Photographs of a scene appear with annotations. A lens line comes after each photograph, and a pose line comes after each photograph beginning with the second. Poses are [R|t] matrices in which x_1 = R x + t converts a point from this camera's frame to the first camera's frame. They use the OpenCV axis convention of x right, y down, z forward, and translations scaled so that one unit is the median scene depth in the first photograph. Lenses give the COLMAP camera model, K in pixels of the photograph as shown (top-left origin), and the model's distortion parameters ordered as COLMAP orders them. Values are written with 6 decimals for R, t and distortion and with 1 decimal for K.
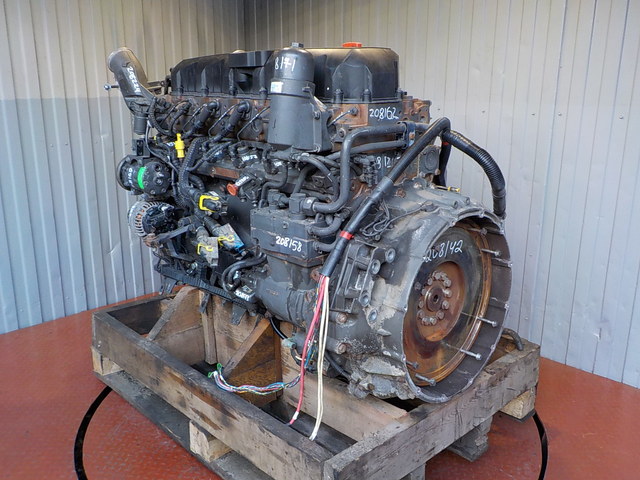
lens RADIAL K [[594.7, 0, 322.4], [0, 594.7, 238.1], [0, 0, 1]] dist [-0.000222, 0.000000]
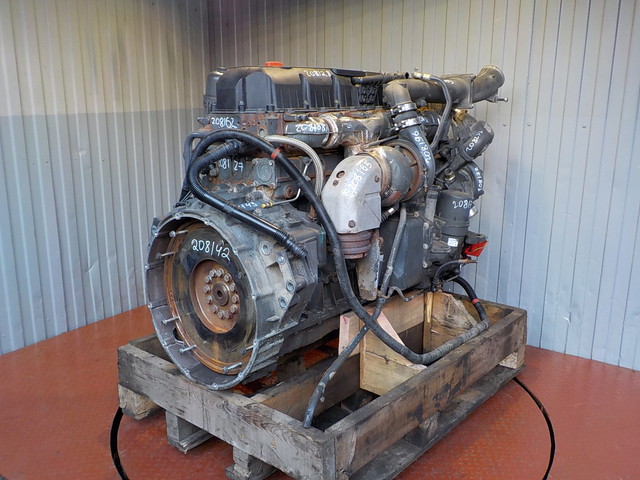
lens RADIAL K [[594.7, 0, 318.4], [0, 594.7, 241.2], [0, 0, 1]] dist [-0.000222, 0.000000]
pose [[0.985404, -0.043991, 0.164448, -0.170367], [0.047550, 0.998711, -0.017766, 0.012204], [-0.163454, 0.025327, 0.986226, -0.037987]]
